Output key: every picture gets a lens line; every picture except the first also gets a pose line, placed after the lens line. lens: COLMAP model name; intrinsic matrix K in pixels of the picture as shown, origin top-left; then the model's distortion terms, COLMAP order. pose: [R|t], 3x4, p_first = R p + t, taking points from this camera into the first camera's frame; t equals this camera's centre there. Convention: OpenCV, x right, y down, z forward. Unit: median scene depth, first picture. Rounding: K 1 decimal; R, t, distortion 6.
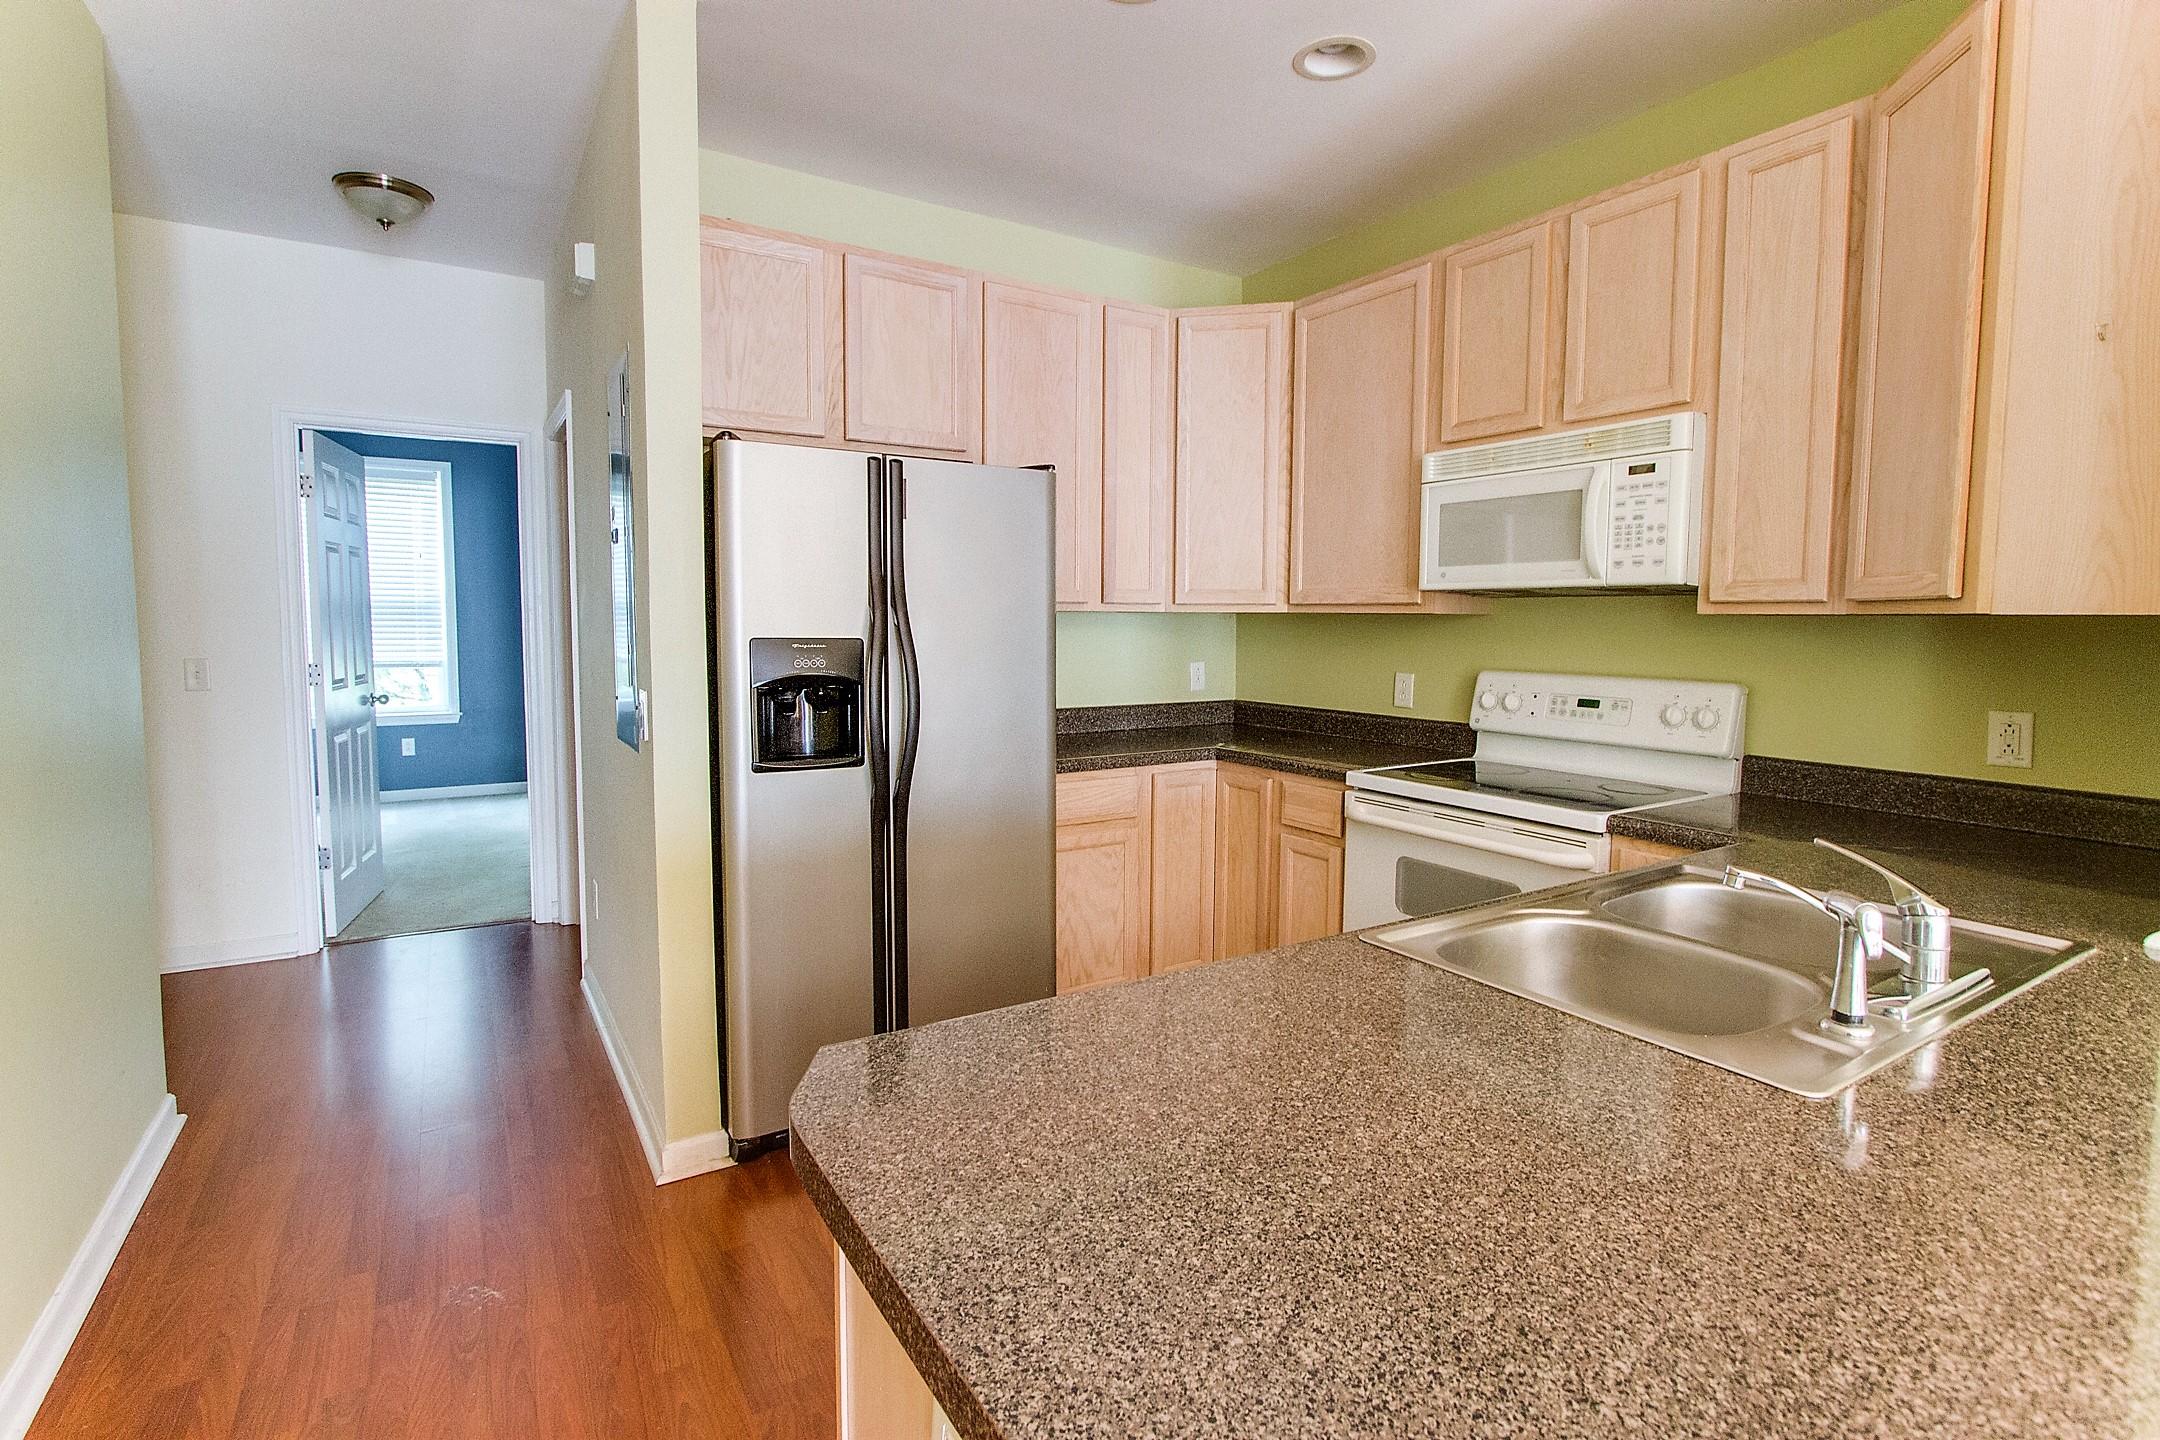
lens RADIAL K [[995.4, 0, 1063.4], [0, 995.4, 714.6], [0, 0, 1]] dist [-0.020421, -0.000026]
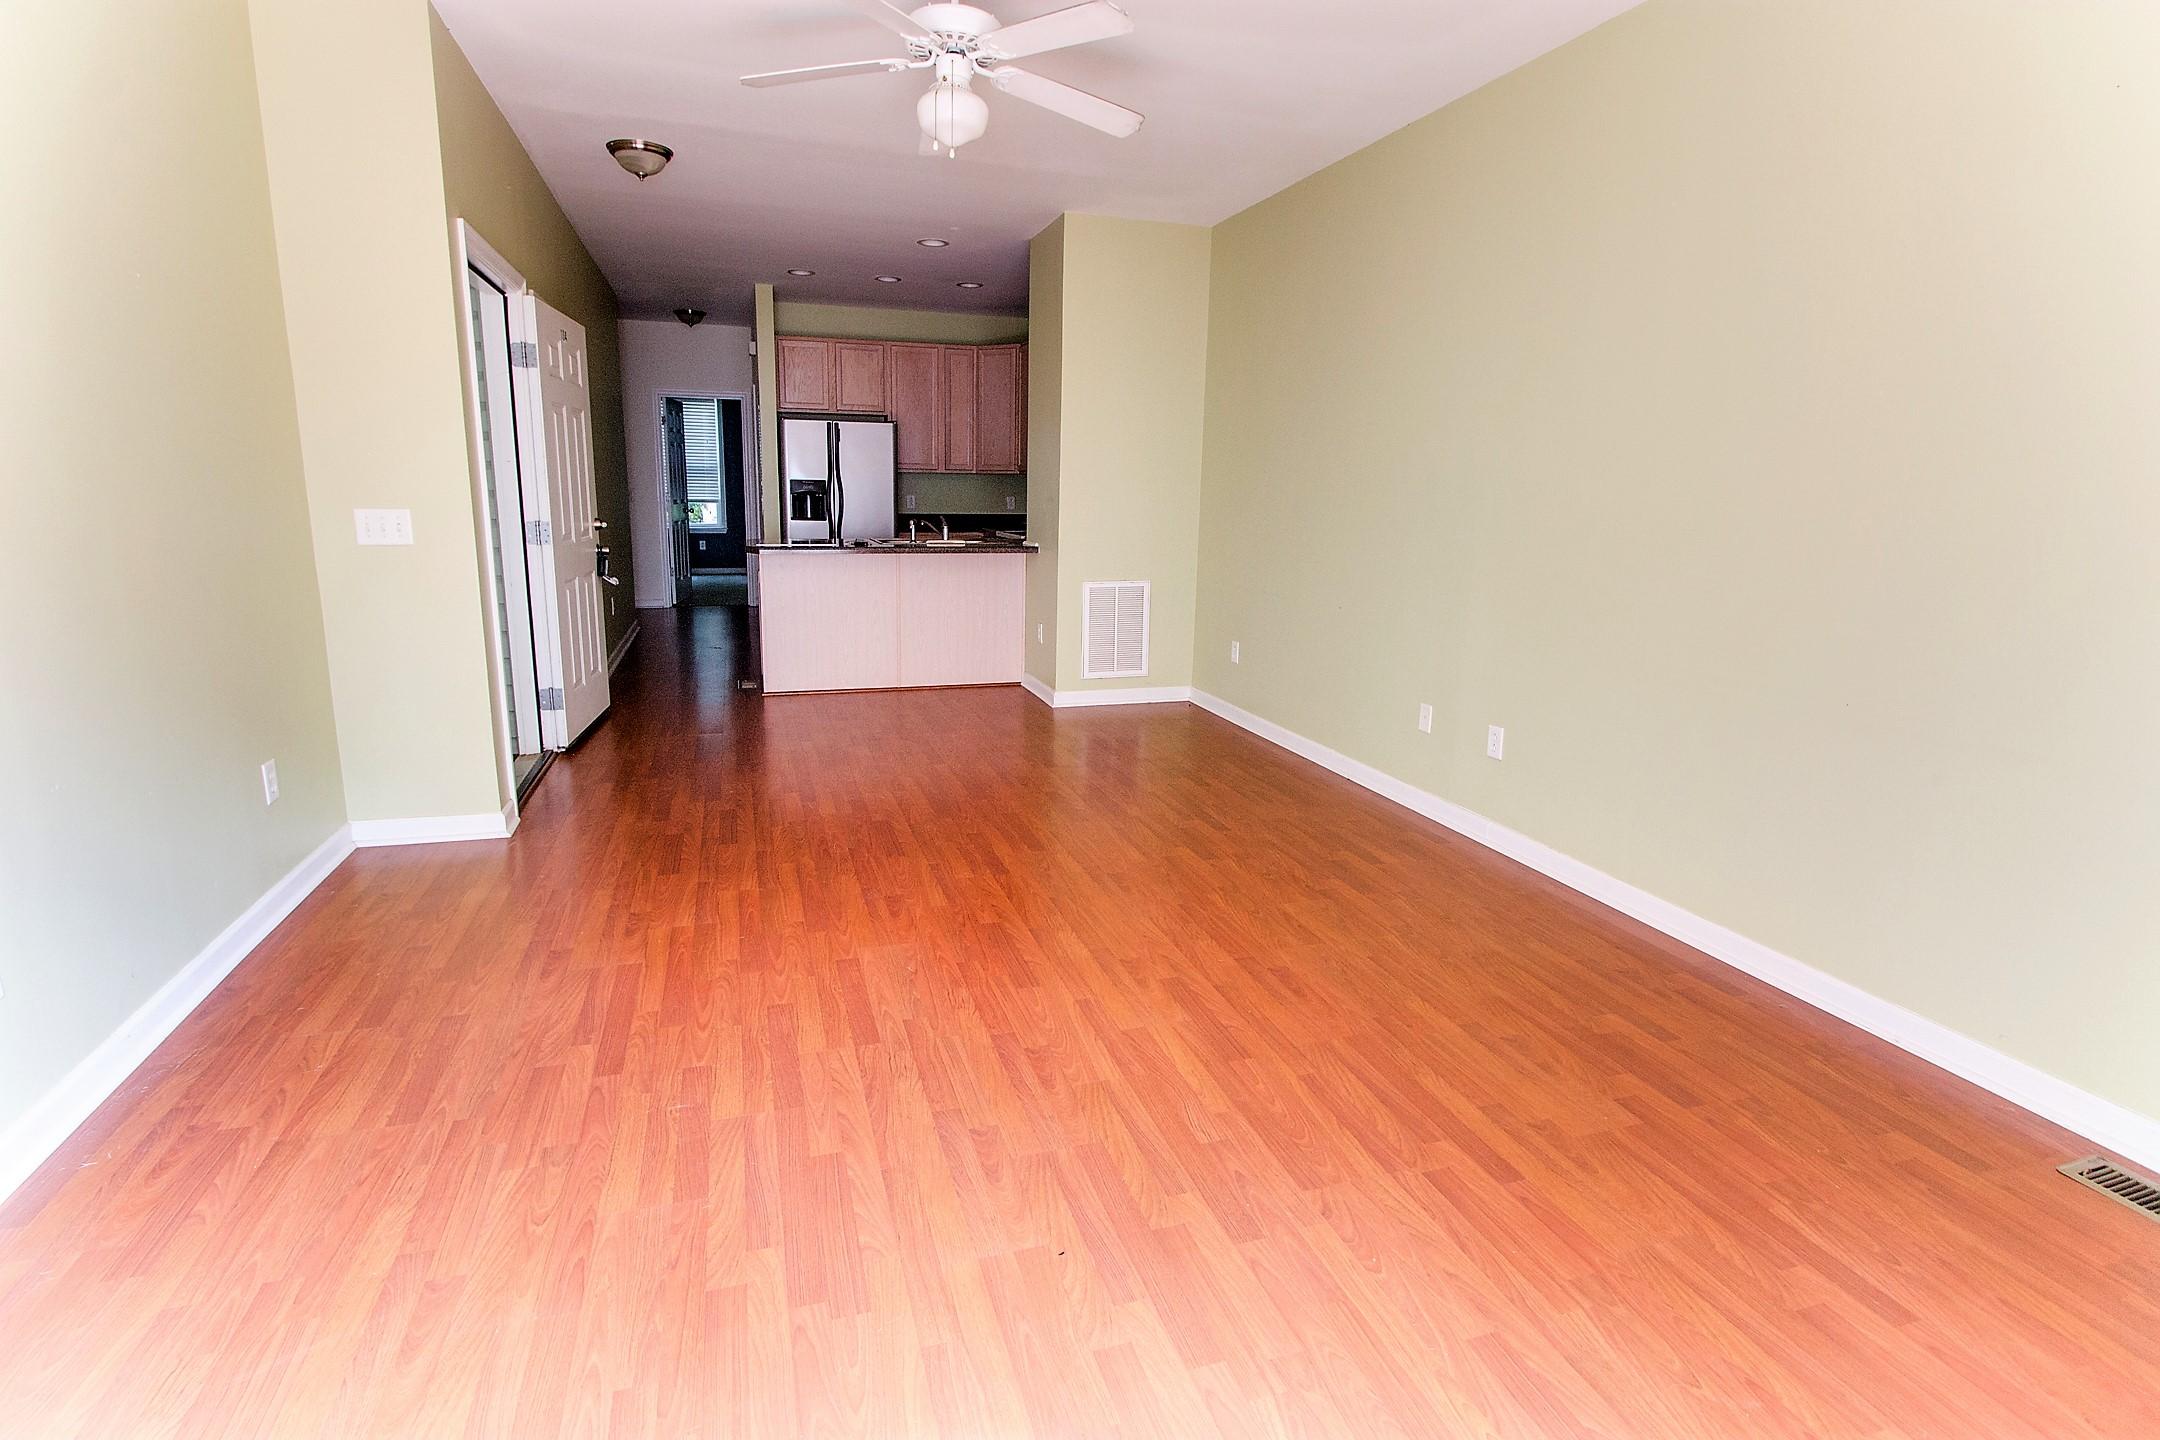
lens RADIAL K [[995.4, 0, 1071.5], [0, 995.4, 710.9], [0, 0, 1]] dist [-0.020421, -0.000026]
pose [[0.973561, 0.059638, -0.220505, 0.991171], [-0.030870, 0.990812, 0.131680, 0.161690], [0.226332, -0.121391, 0.966456, -1.537154]]
